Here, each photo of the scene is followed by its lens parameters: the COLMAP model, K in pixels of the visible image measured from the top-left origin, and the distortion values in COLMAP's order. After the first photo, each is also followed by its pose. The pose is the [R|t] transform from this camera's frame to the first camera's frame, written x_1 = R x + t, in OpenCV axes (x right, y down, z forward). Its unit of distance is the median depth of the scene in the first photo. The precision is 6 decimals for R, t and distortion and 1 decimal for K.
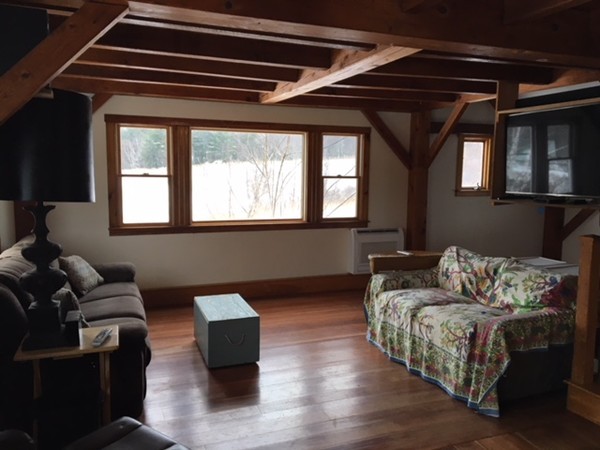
lens RADIAL K [[503.2, 0, 299.6], [0, 503.2, 225.7], [0, 0, 1]] dist [0.070817, -0.083561]
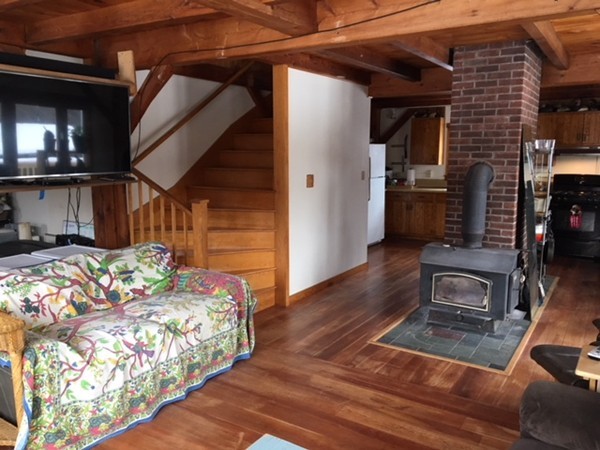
lens RADIAL K [[503.2, 0, 299.1], [0, 503.2, 224.4], [0, 0, 1]] dist [0.070817, -0.083561]
pose [[-0.600989, -0.125629, 0.789322, -0.520223], [0.083464, 0.972305, 0.218302, -0.151306], [-0.794887, 0.197077, -0.573859, 1.317597]]
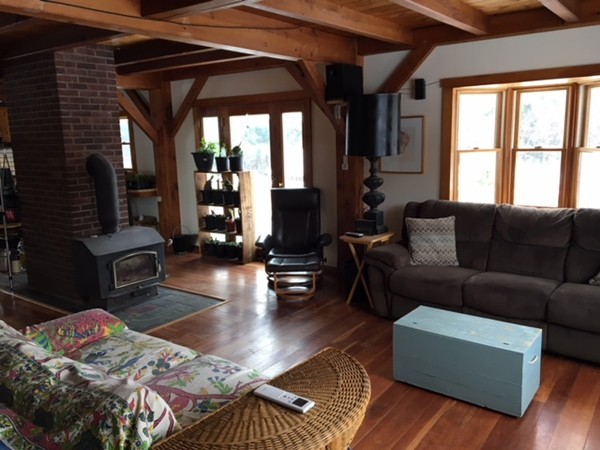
lens RADIAL K [[503.2, 0, 300.3], [0, 503.2, 224.3], [0, 0, 1]] dist [0.070817, -0.083561]
pose [[-0.841561, 0.109028, -0.529044, 0.487671], [-0.038786, 0.964693, 0.260506, -0.179963], [0.538767, 0.239751, -0.807619, 1.629784]]
